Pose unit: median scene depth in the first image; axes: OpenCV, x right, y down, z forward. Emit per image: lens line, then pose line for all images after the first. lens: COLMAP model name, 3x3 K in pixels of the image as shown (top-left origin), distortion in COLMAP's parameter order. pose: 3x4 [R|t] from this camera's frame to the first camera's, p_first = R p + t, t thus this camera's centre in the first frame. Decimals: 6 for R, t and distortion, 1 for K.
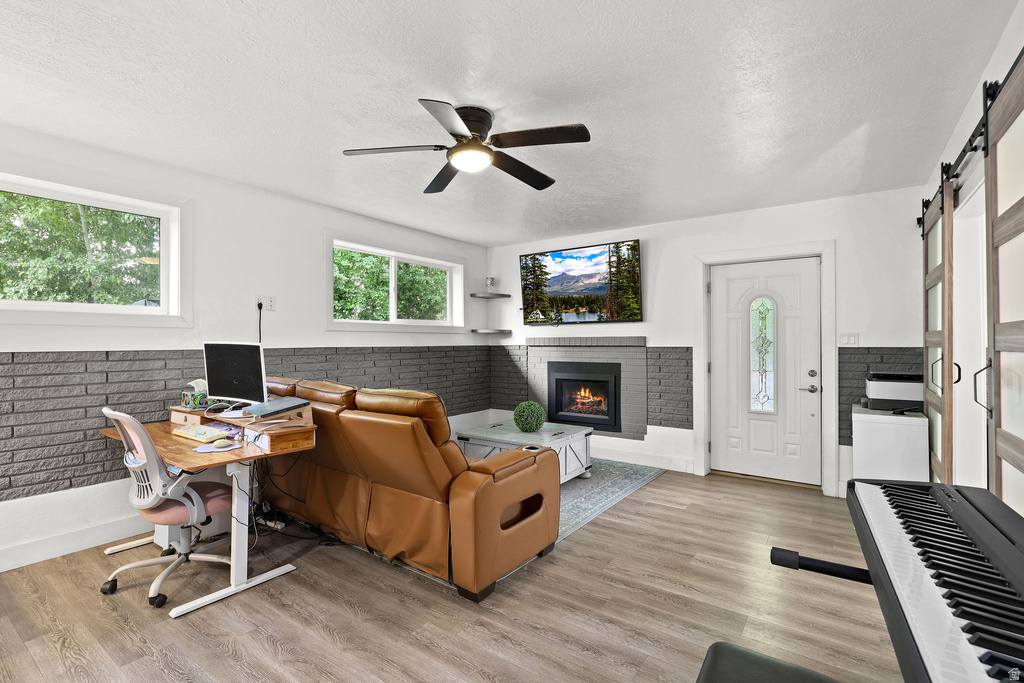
lens RADIAL K [[468.0, 0, 505.2], [0, 468.0, 338.2], [0, 0, 1]] dist [-0.002965, -0.000069]
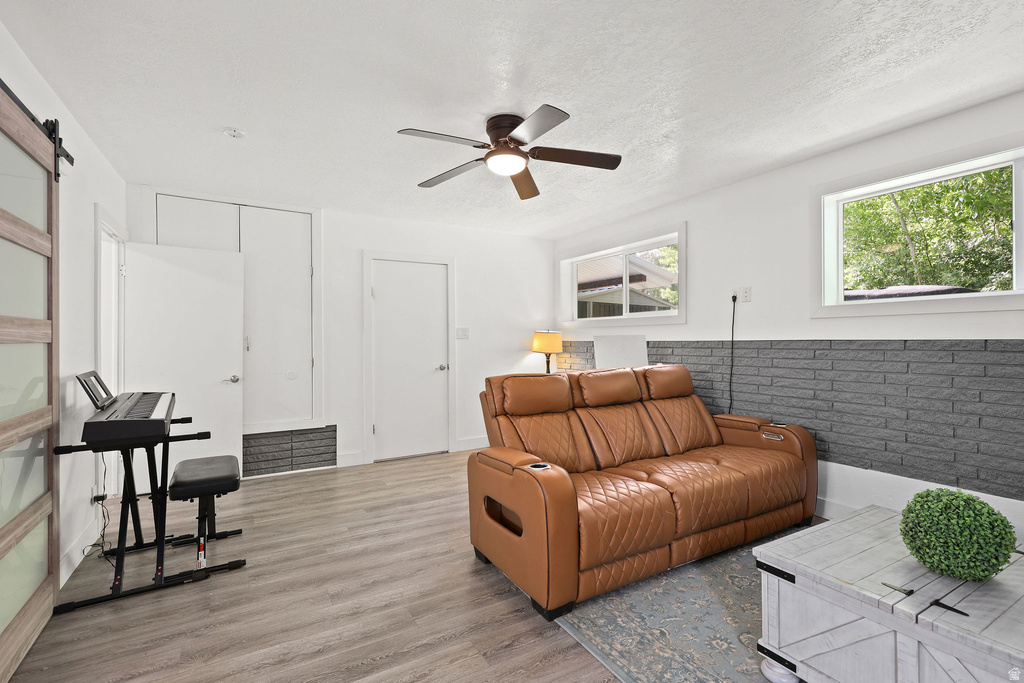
lens RADIAL K [[468.0, 0, 504.2], [0, 468.0, 340.0], [0, 0, 1]] dist [-0.002965, -0.000069]
pose [[-0.411429, 0.002806, -0.911438, 0.933213], [0.011755, 0.999928, -0.002228, 0.026696], [0.911366, -0.011631, -0.411432, 1.478181]]
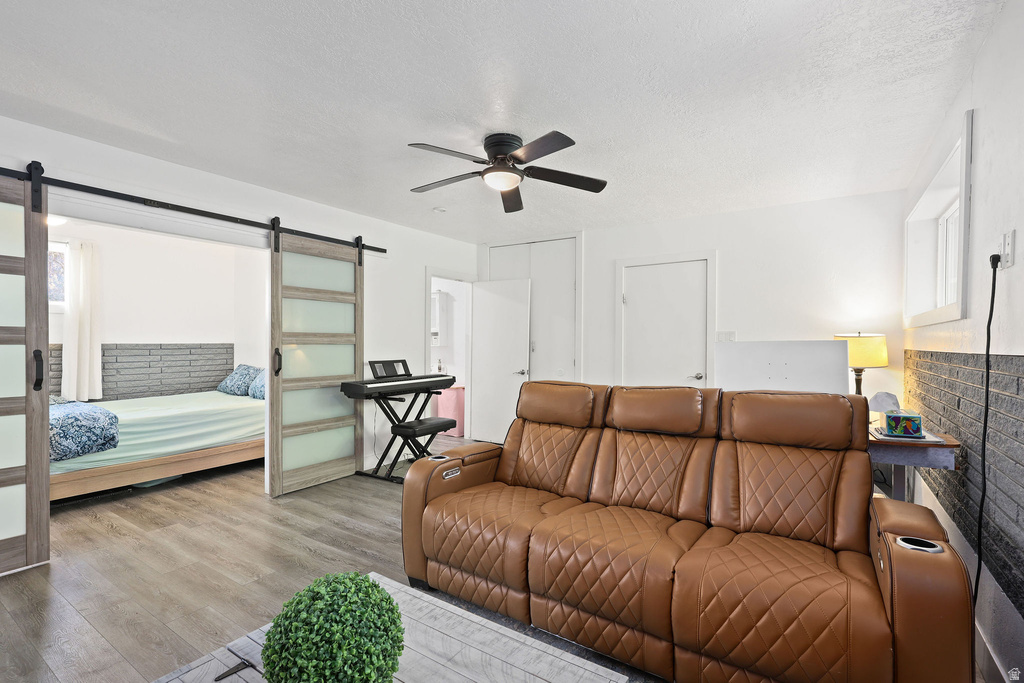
lens RADIAL K [[468.0, 0, 509.7], [0, 468.0, 344.5], [0, 0, 1]] dist [-0.002965, -0.000069]
pose [[-0.999068, -0.001008, -0.043150, -0.045531], [-0.000998, 0.999999, -0.000258, 0.019298], [0.043151, -0.000214, -0.999069, 2.211237]]
